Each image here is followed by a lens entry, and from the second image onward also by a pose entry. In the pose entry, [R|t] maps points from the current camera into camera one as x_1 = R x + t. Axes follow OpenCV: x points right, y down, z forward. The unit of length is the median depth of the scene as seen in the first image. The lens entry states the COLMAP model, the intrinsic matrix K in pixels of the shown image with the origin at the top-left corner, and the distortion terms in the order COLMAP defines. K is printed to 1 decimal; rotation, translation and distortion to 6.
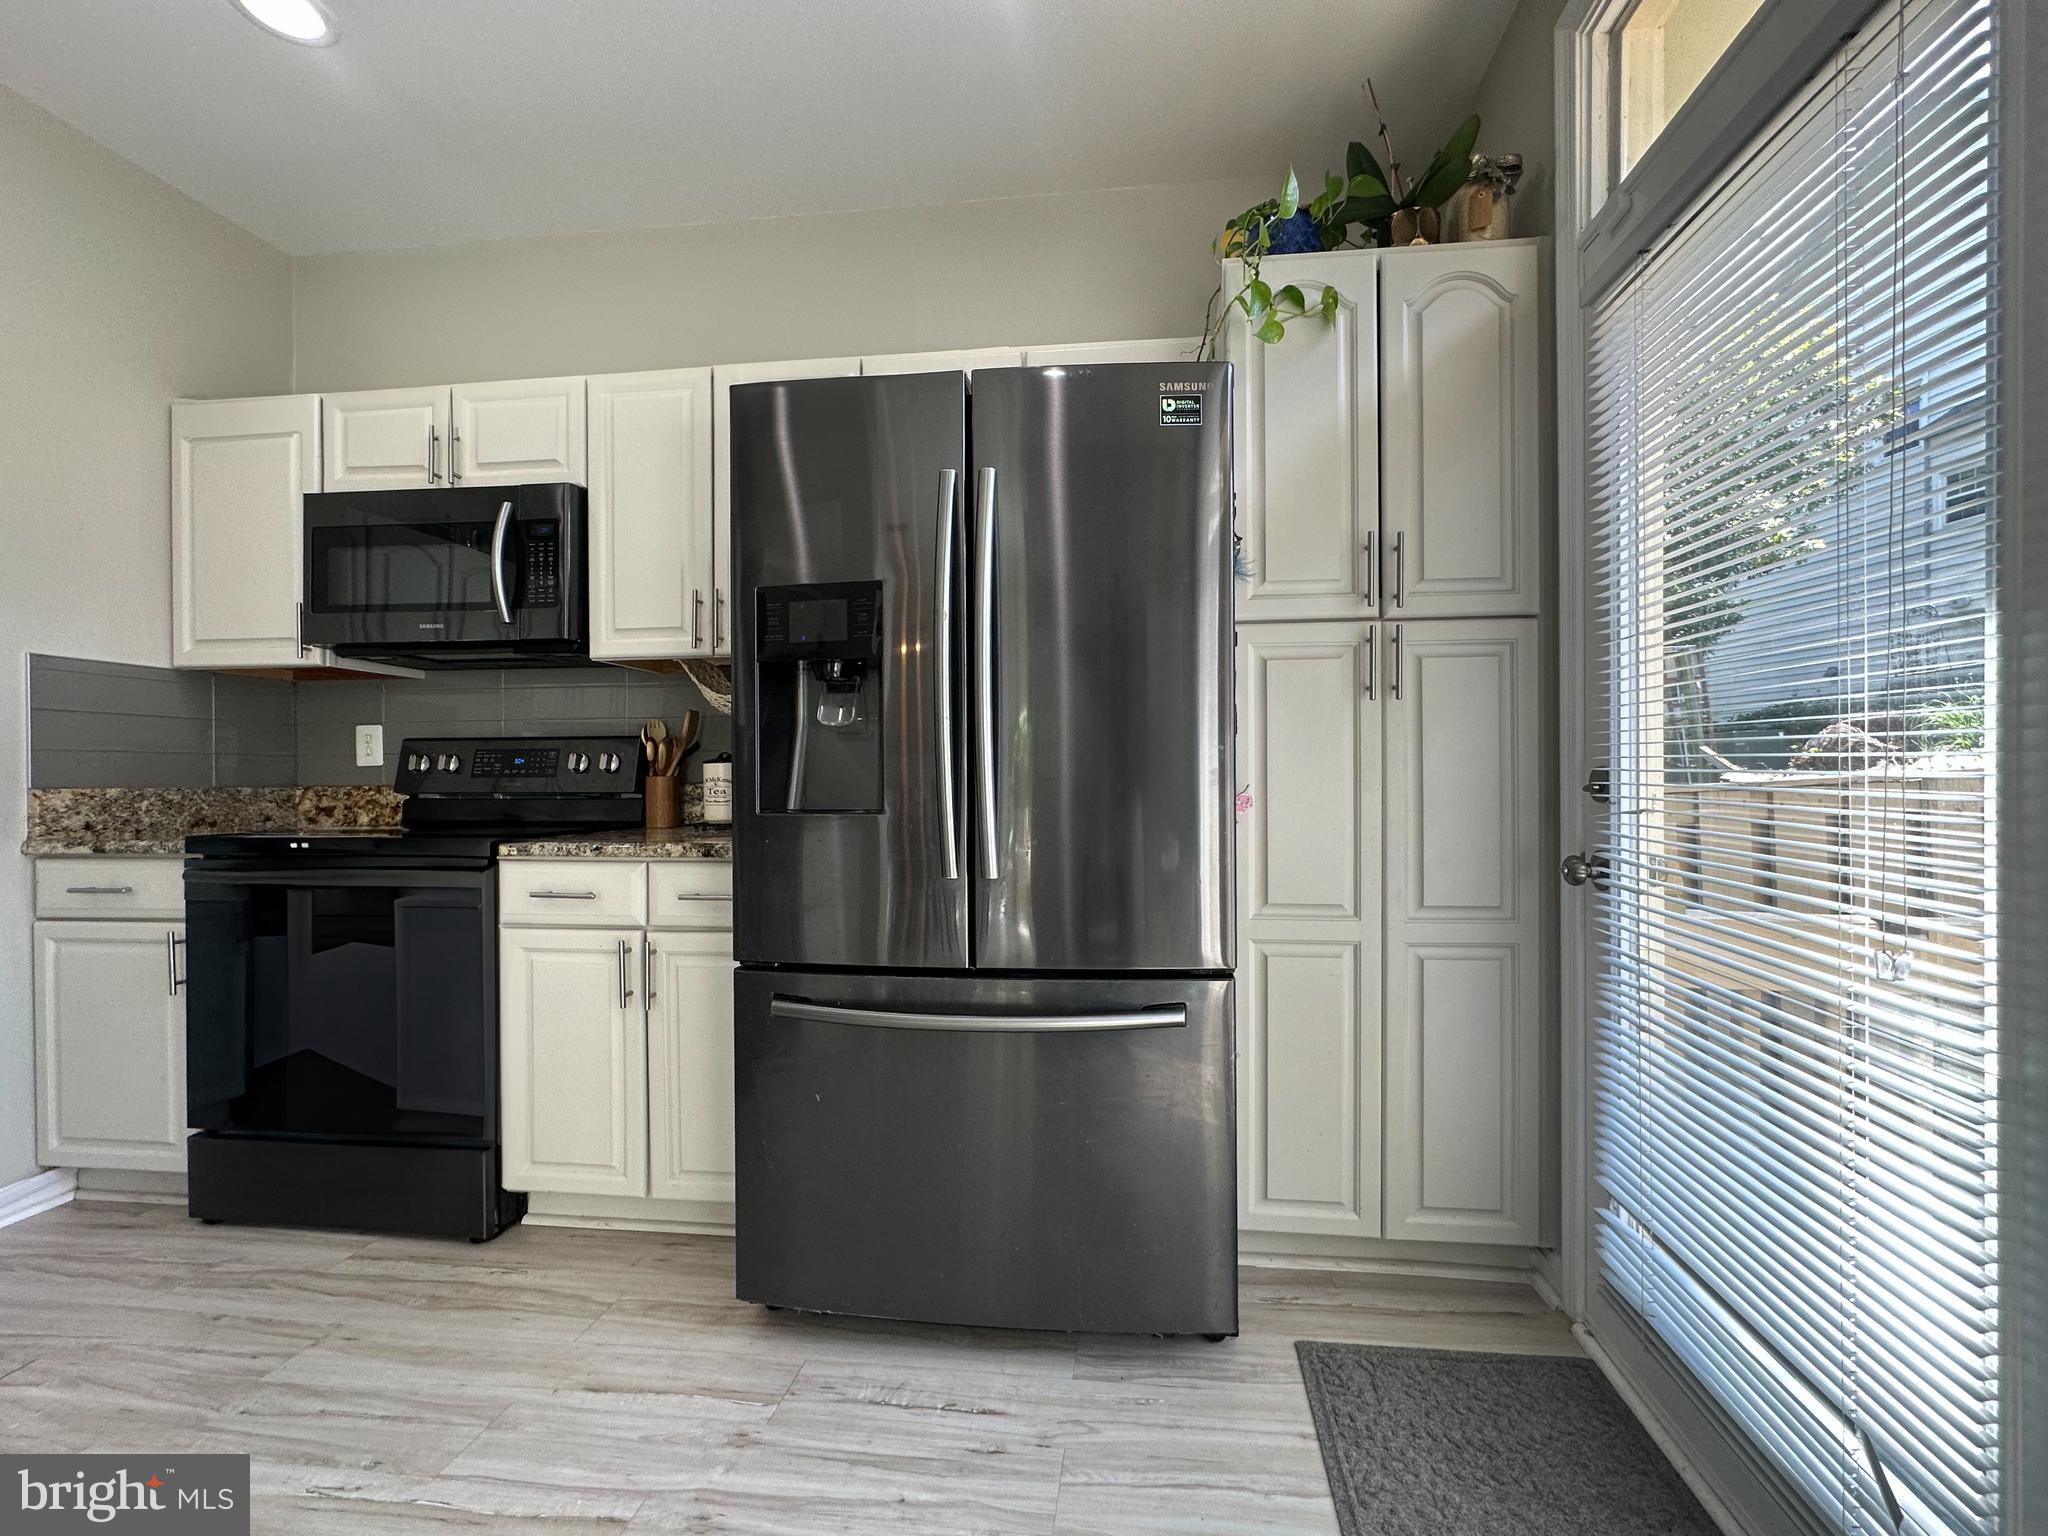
lens RADIAL K [[827.1, 0, 1075.9], [0, 827.1, 792.3], [0, 0, 1]] dist [-0.002966, 0.000274]
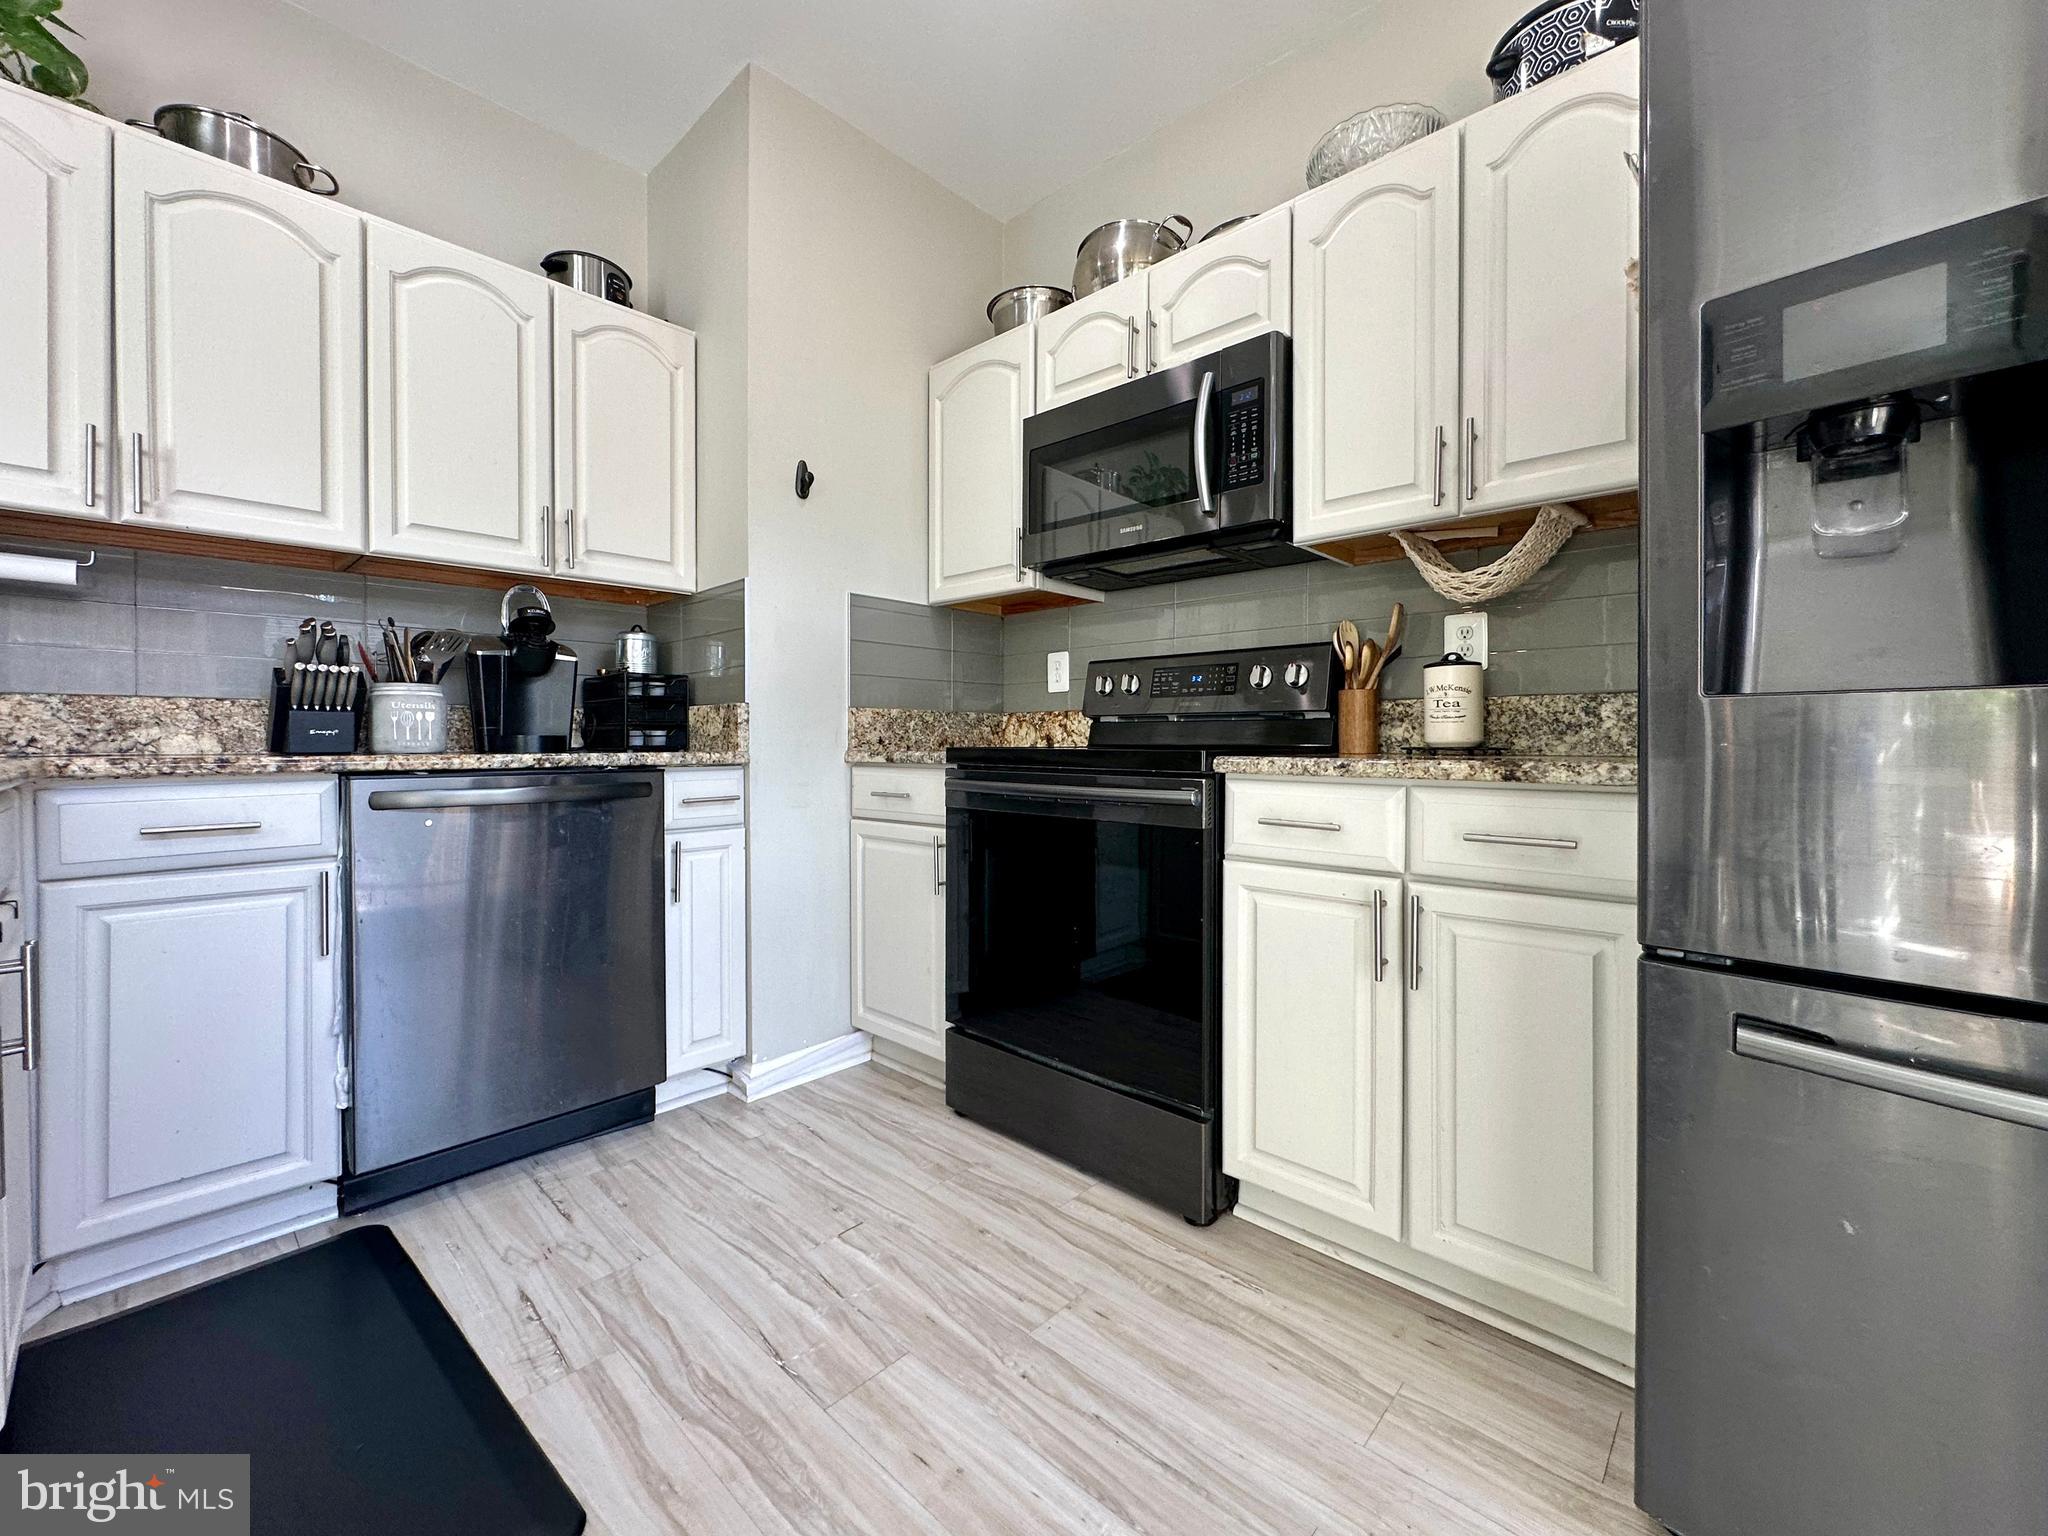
lens RADIAL K [[834.4, 0, 1024.0], [0, 834.4, 768.0], [0, 0, 1]] dist [-0.001555, 0.000732]
pose [[0.787478, 0.019687, -0.616028, -0.335229], [-0.010518, 0.999773, 0.018505, 0.058309], [0.616253, -0.008093, 0.787507, 0.212460]]
